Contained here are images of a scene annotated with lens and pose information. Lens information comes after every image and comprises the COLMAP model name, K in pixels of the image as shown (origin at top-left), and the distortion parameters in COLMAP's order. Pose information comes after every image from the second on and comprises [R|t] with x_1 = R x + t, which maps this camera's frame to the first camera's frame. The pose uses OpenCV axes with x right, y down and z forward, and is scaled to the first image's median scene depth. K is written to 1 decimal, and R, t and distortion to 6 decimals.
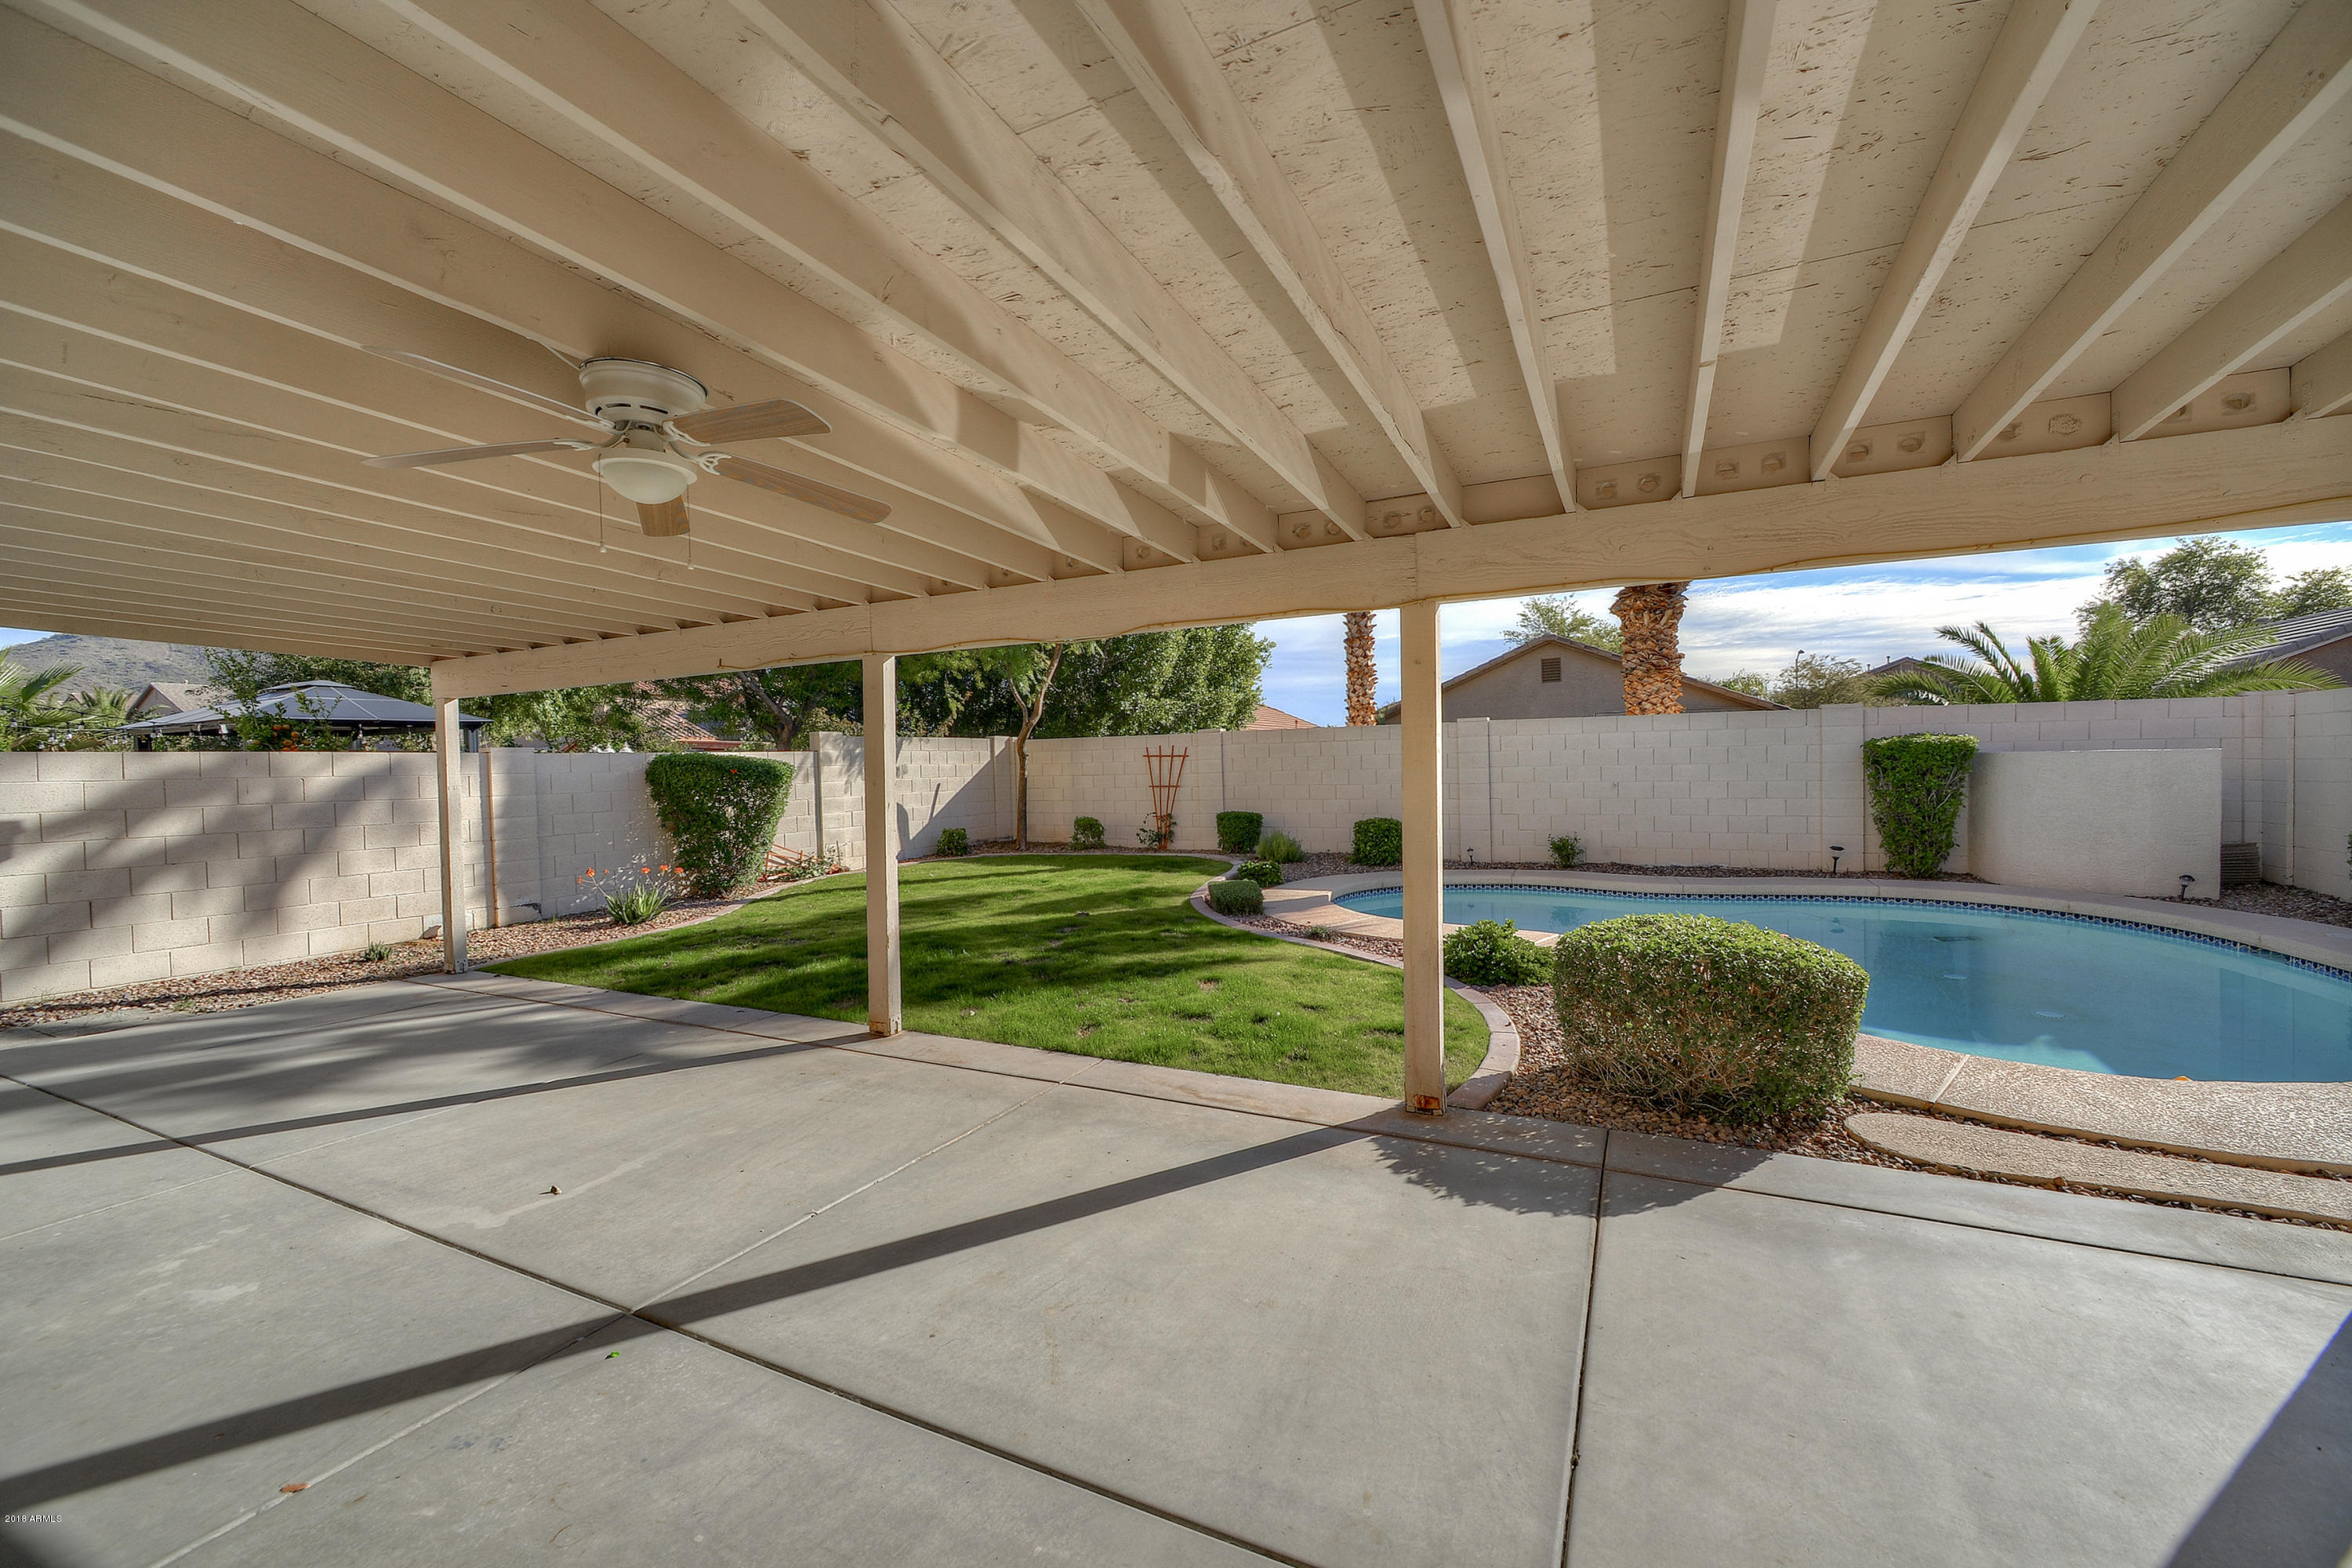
lens RADIAL K [[935.9, 0, 1176.0], [0, 935.9, 784.0], [0, 0, 1]] dist [0.000600, 0.000109]
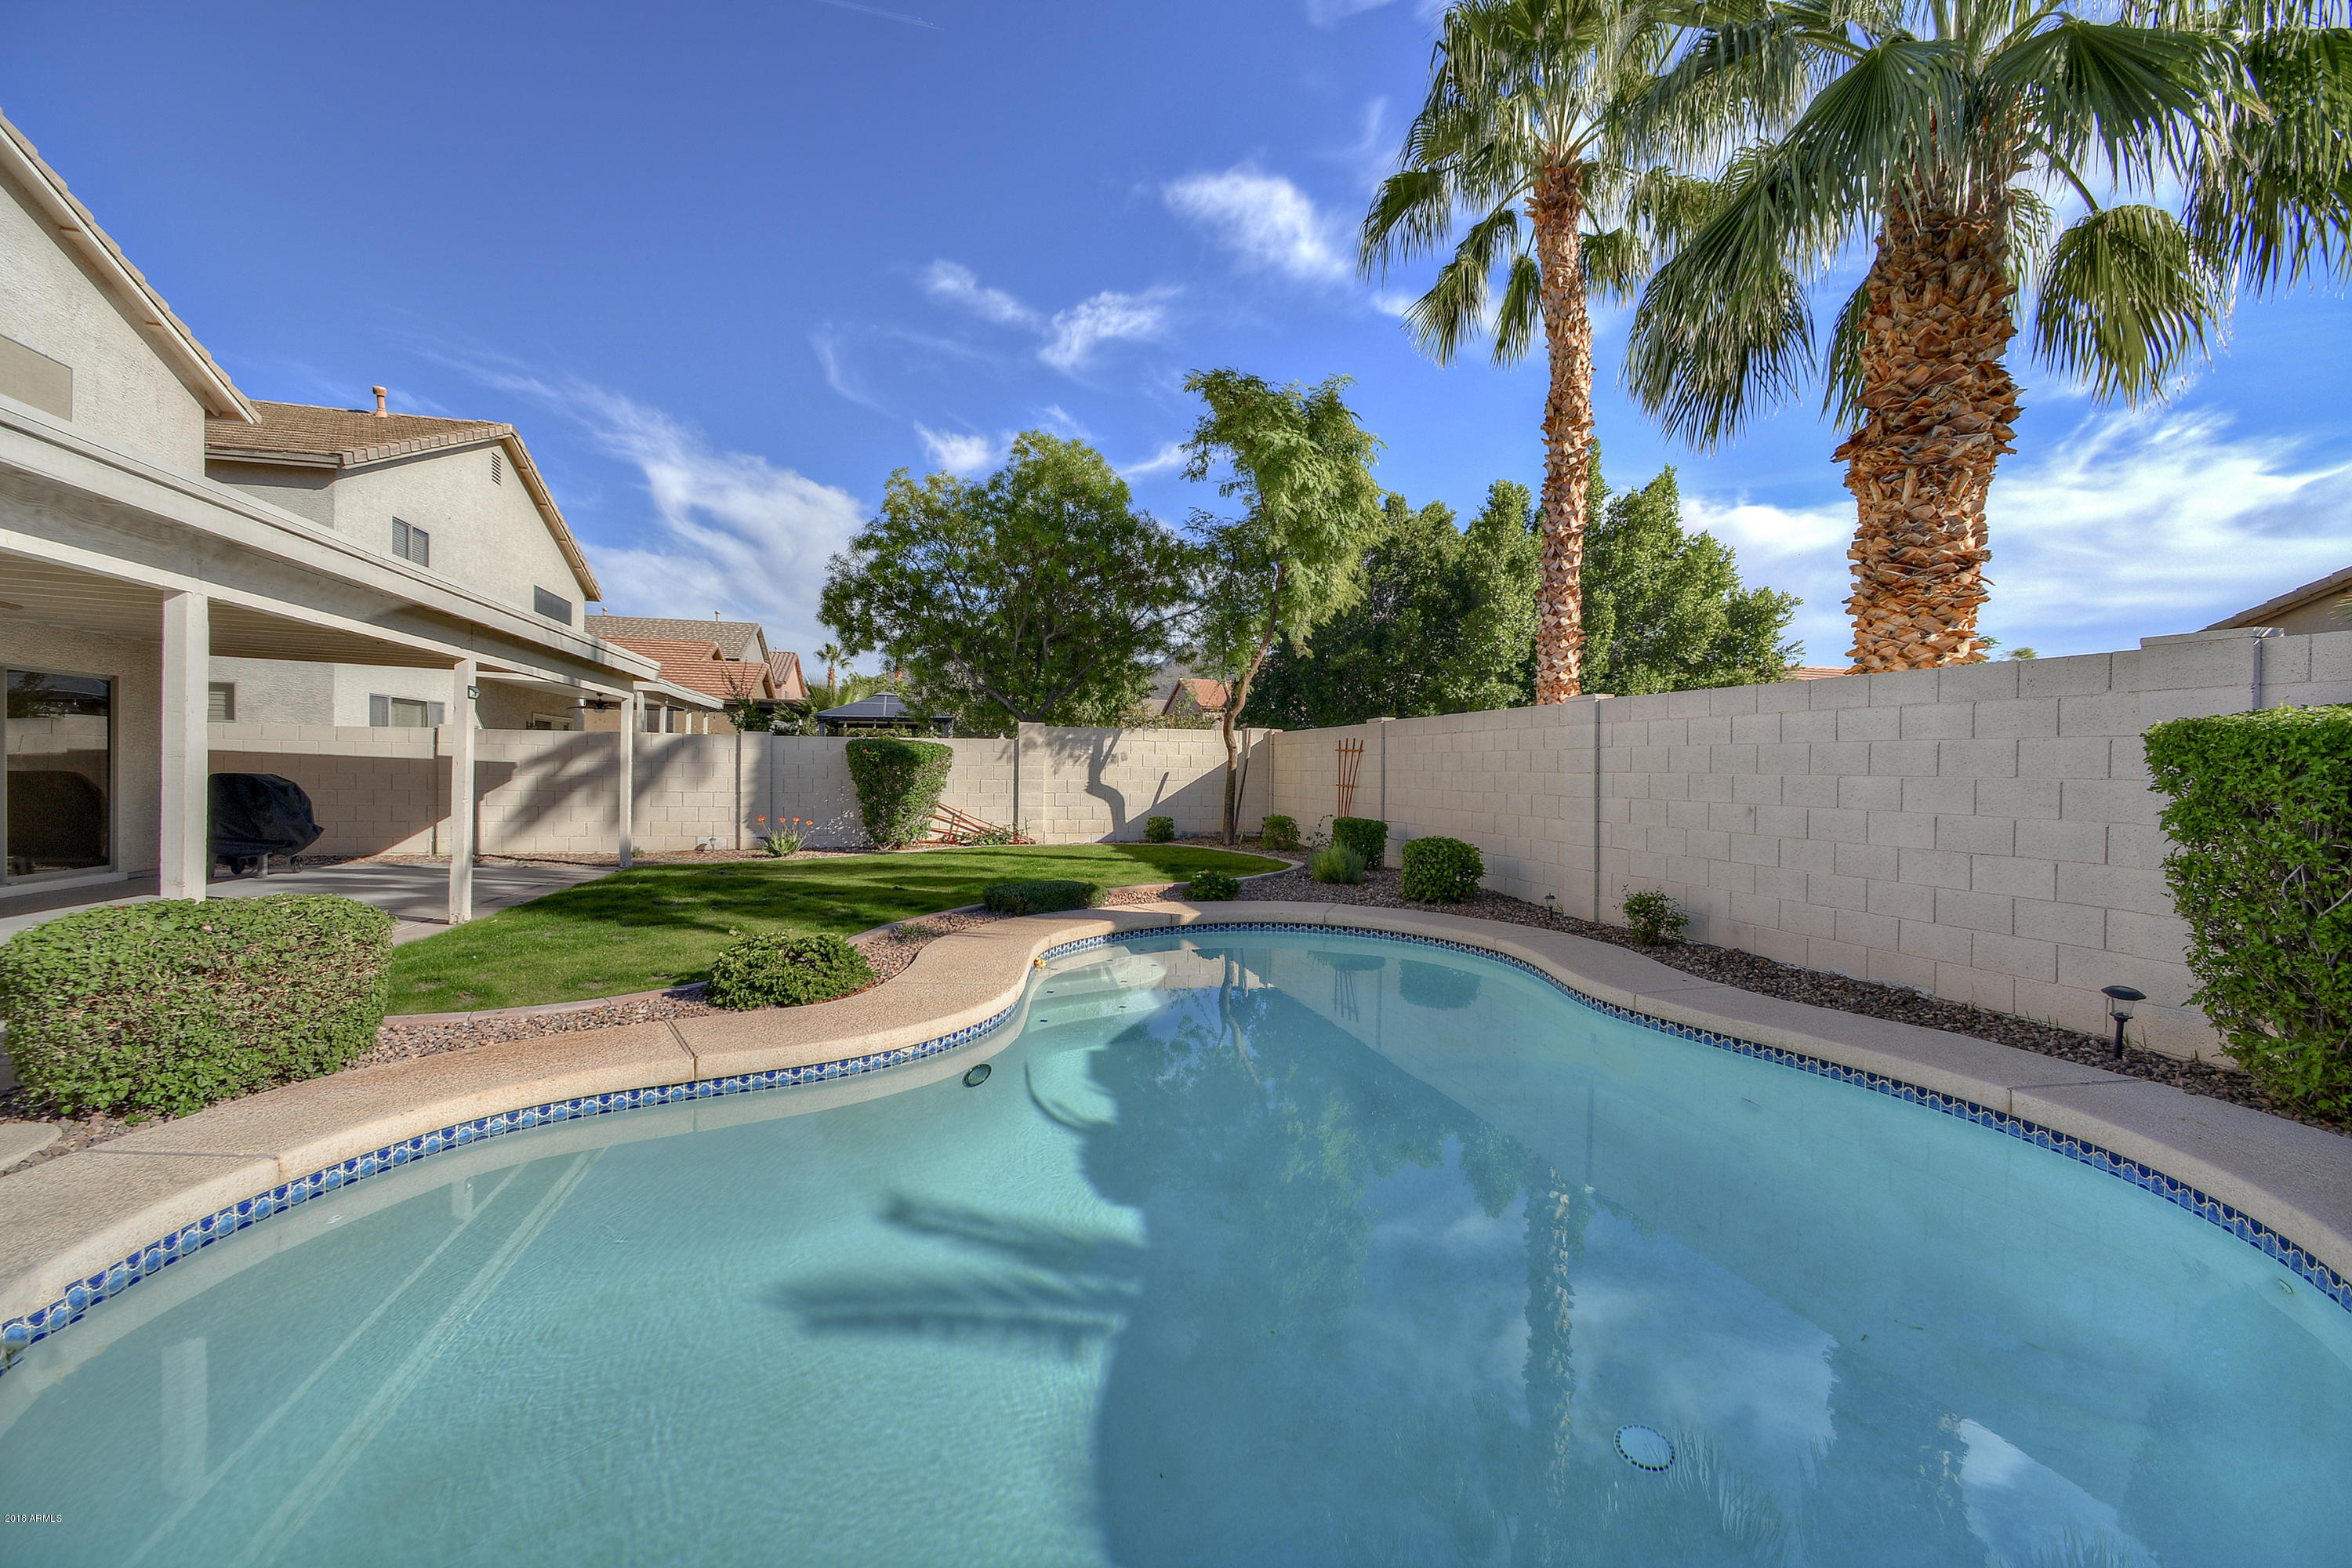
lens RADIAL K [[935.9, 0, 1176.0], [0, 935.9, 784.0], [0, 0, 1]] dist [0.000600, 0.000109]
pose [[0.695893, 0.046063, -0.716667, 0.633277], [-0.049703, 0.998637, 0.015924, -0.006414], [0.716424, 0.024539, 0.697234, 0.381533]]
